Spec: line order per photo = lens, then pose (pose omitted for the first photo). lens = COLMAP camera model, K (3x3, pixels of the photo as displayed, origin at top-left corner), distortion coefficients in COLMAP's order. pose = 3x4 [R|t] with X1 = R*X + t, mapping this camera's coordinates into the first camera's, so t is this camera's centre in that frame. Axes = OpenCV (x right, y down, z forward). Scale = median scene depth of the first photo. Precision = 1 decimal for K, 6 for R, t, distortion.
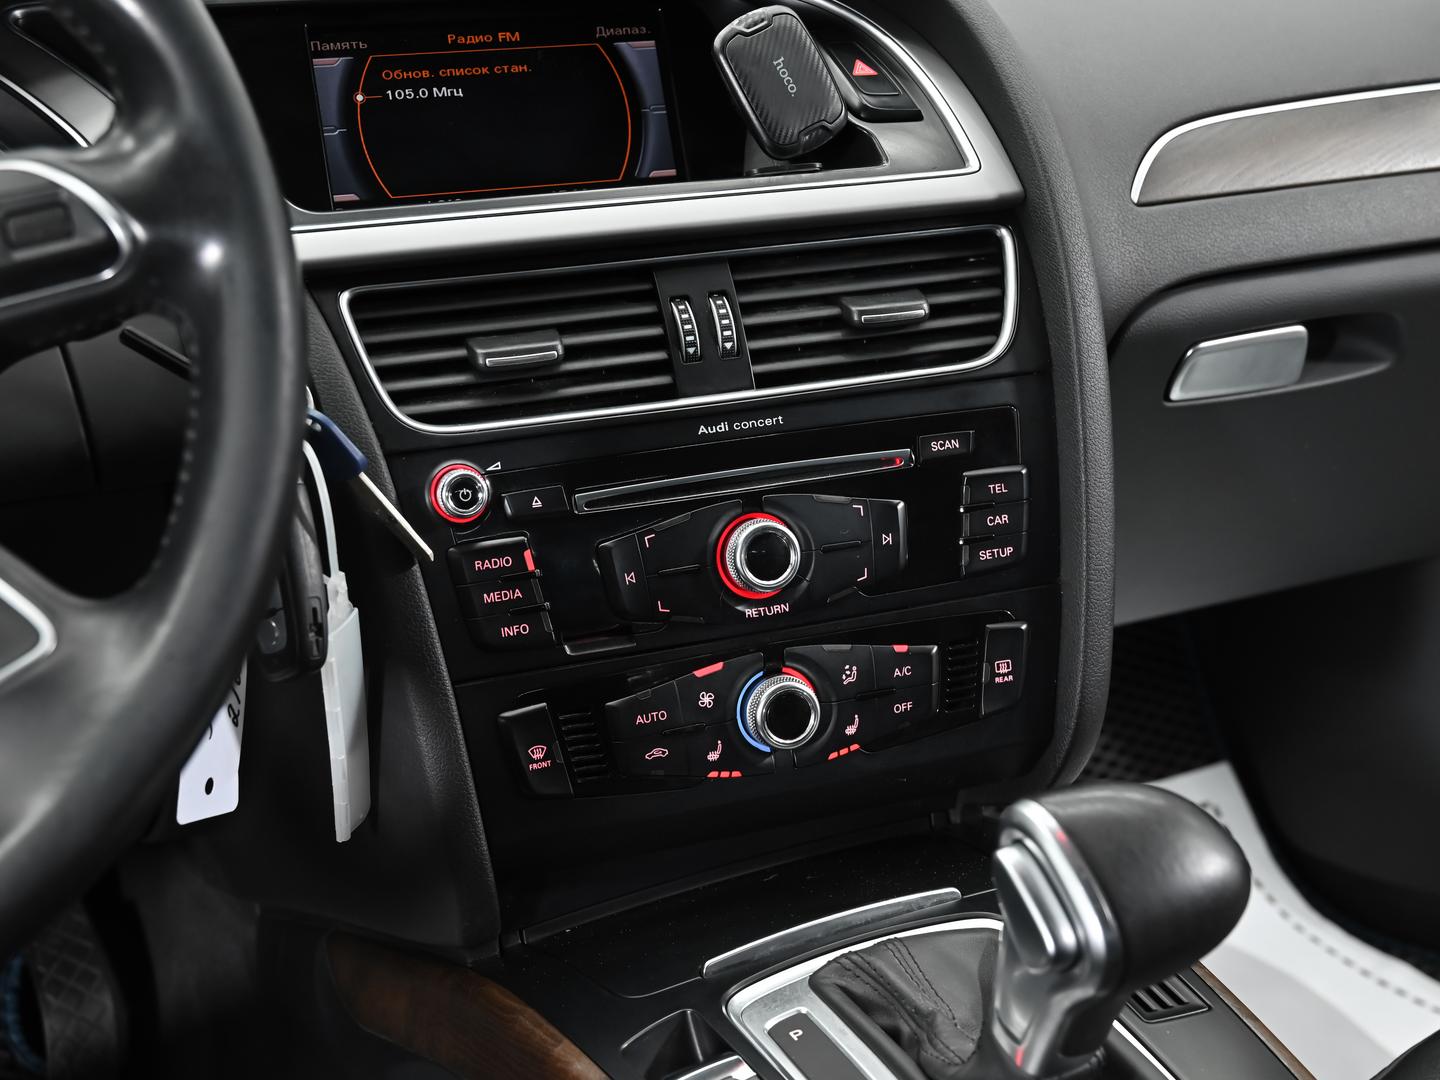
lens RADIAL K [[1947.3, 0, 720.0], [0, 1947.3, 540.0], [0, 0, 1]] dist [0.018195, -0.019840]
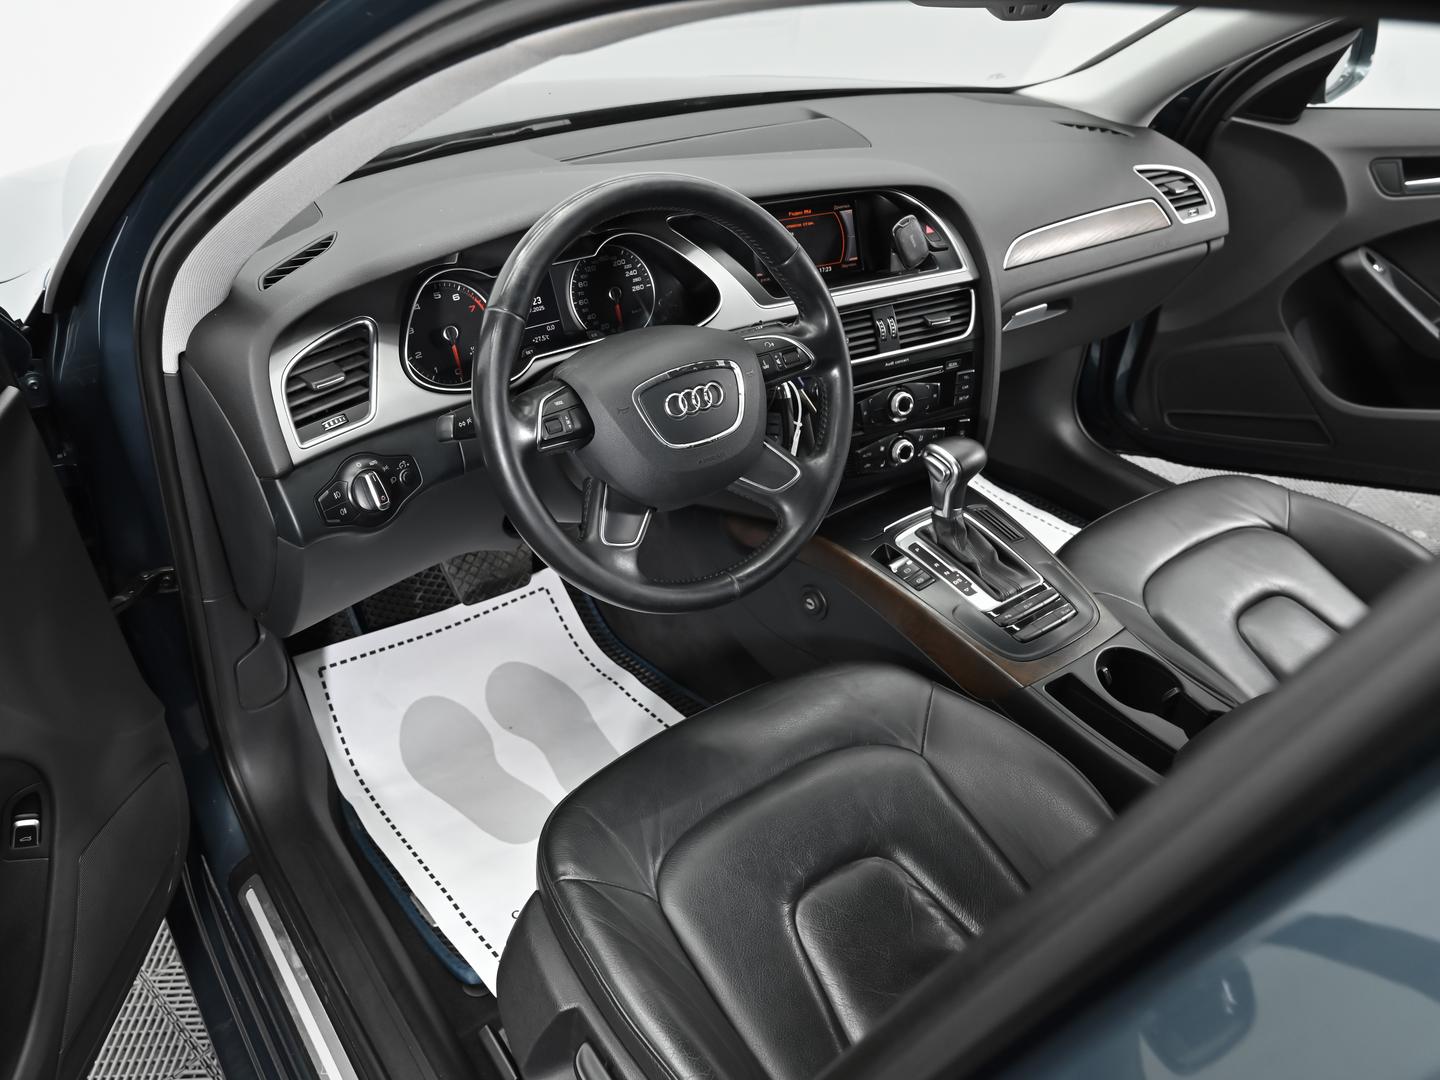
lens RADIAL K [[1075.5, 0, 720.0], [0, 1075.5, 540.0], [0, 0, 1]] dist [-0.005417, 0.000544]
pose [[0.985816, -0.028700, 0.165356, -0.557484], [-0.022014, 0.954643, 0.296937, -0.289446], [-0.166378, -0.296366, 0.940471, -0.657779]]
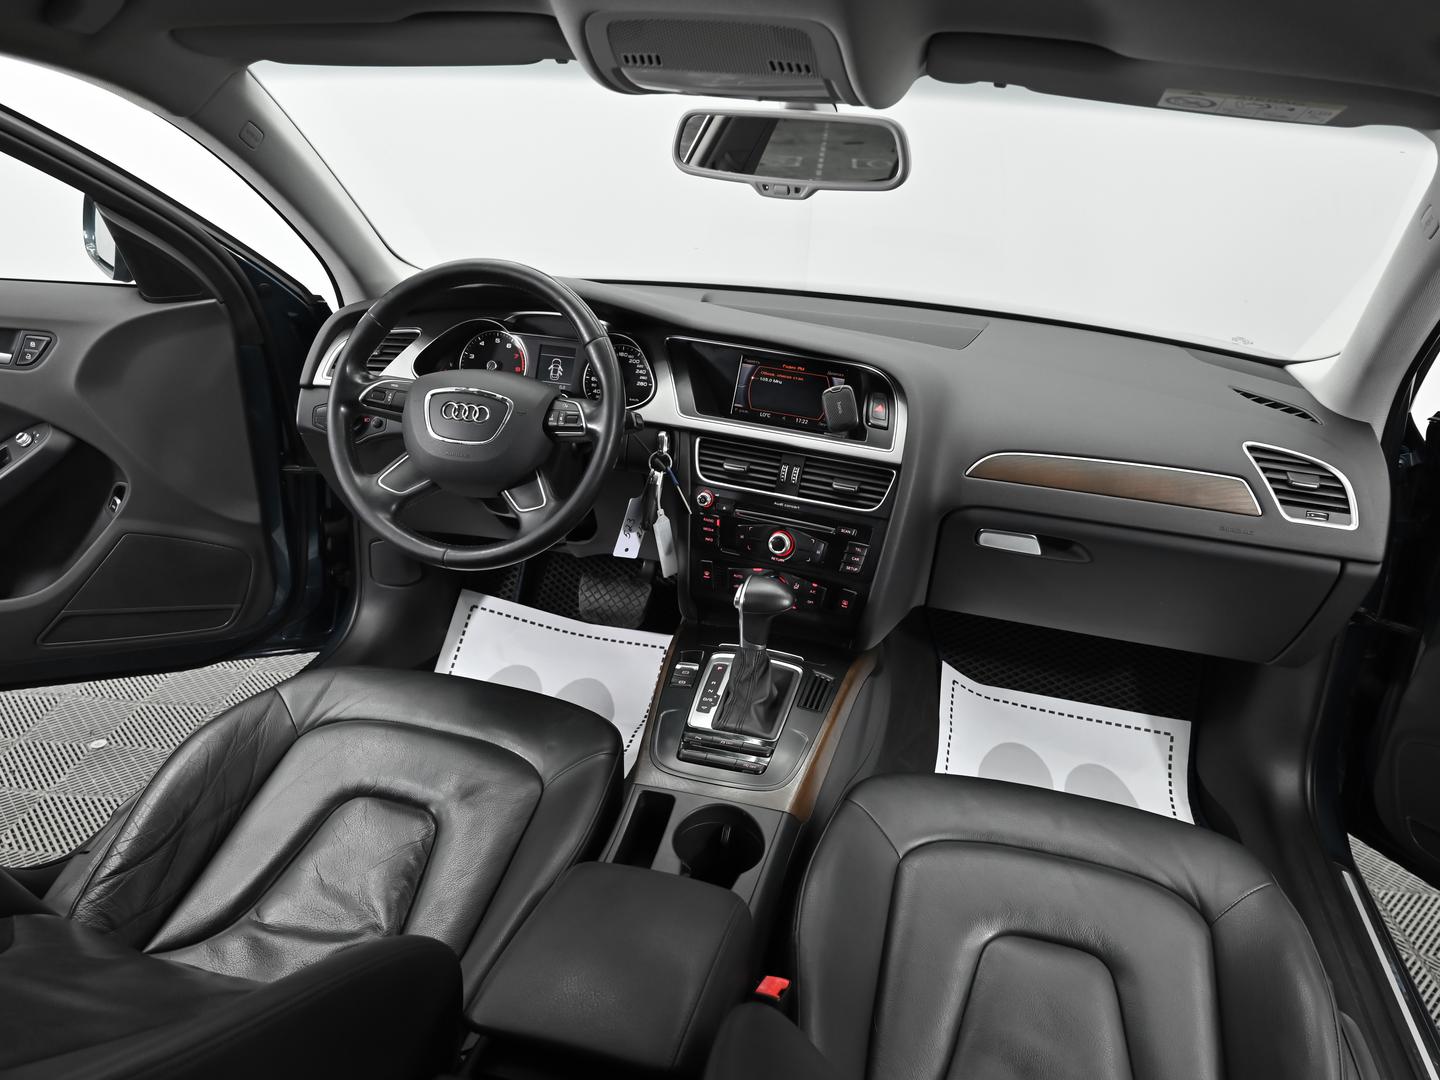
lens RADIAL K [[1075.5, 0, 720.0], [0, 1075.5, 540.0], [0, 0, 1]] dist [-0.005417, 0.000544]
pose [[0.742112, 0.338117, -0.578745, 1.016082], [-0.274897, 0.941018, 0.197272, -0.335764], [0.611311, 0.012698, 0.791289, -0.546661]]
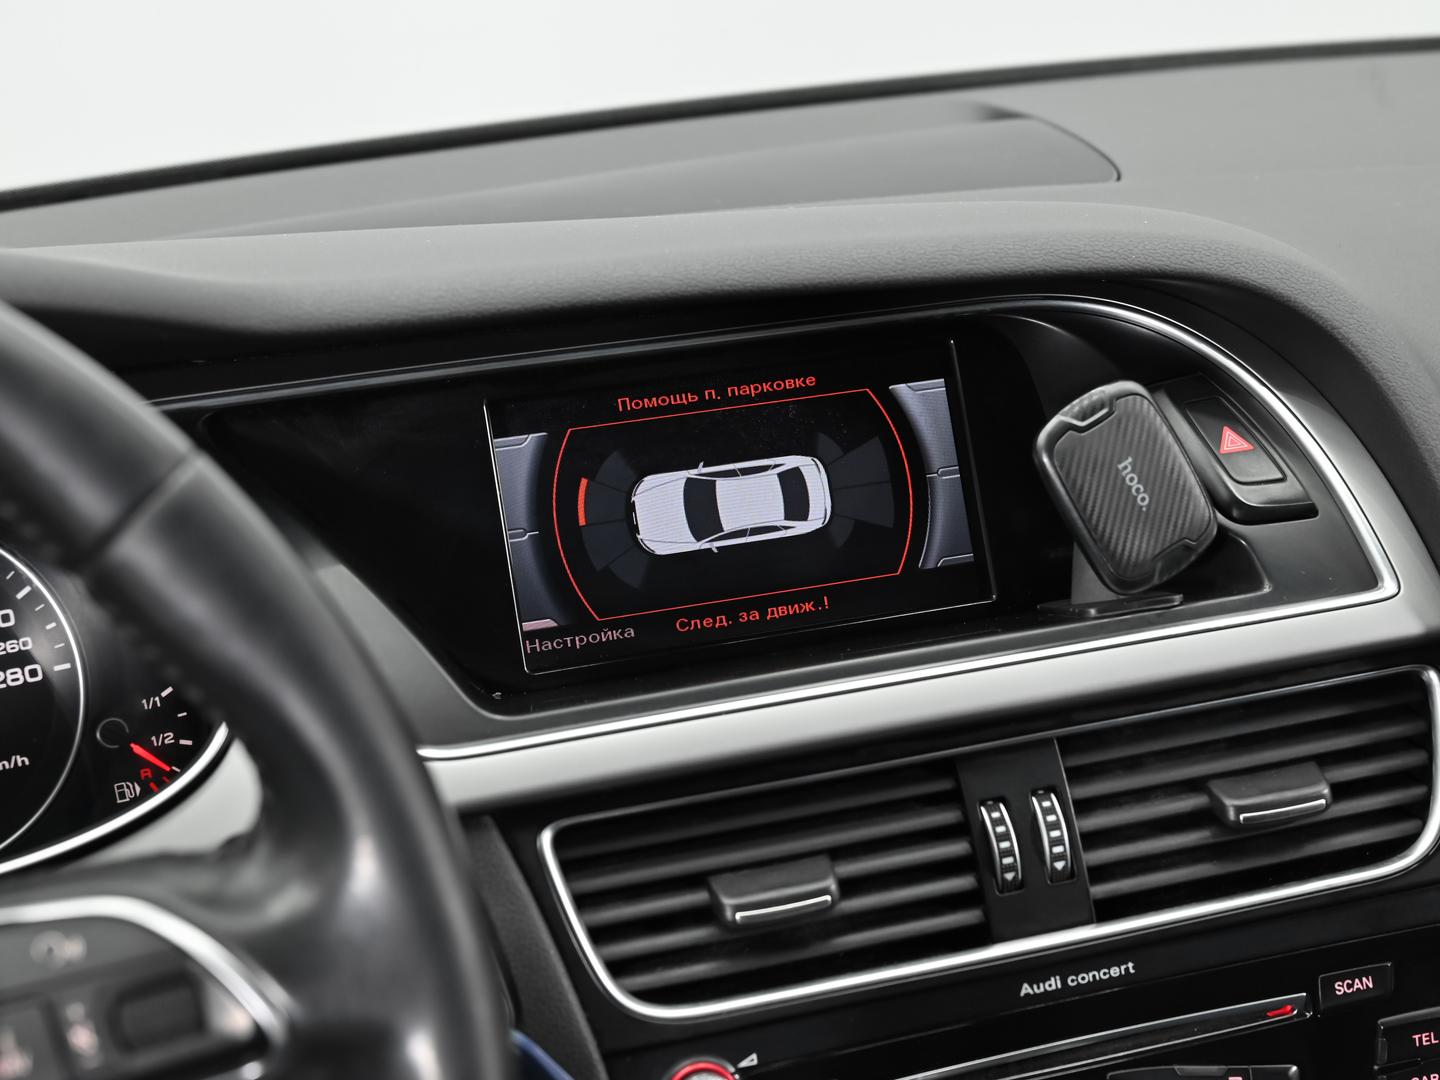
lens RADIAL K [[2320.6, 0, 720.0], [0, 2320.6, 540.0], [0, 0, 1]] dist [-0.010765, 0.025647]
pose [[0.996438, -0.001504, -0.084311, -0.049036], [0.004002, 0.999558, 0.029458, -0.247411], [0.084229, -0.029690, 0.996004, 0.119316]]
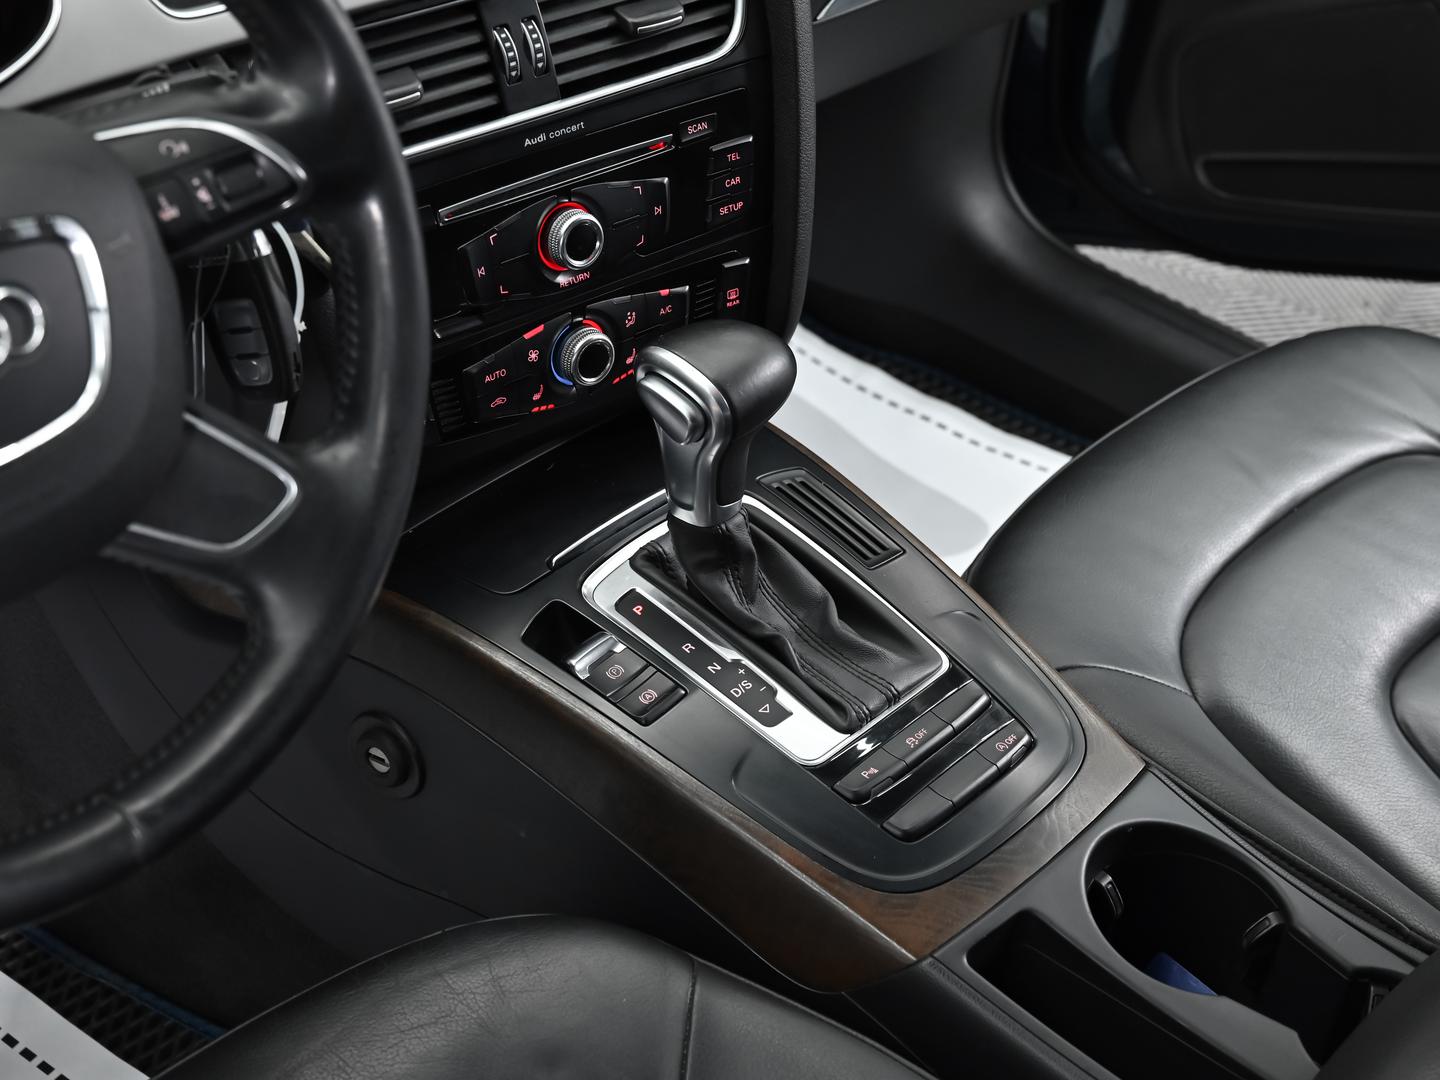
lens RADIAL K [[2320.6, 0, 720.0], [0, 2320.6, 540.0], [0, 0, 1]] dist [-0.010765, 0.025647]
pose [[0.932060, -0.115473, 0.343408, -0.413584], [-0.017023, 0.932844, 0.359878, -0.340516], [-0.361903, -0.341274, 0.867501, -0.375044]]
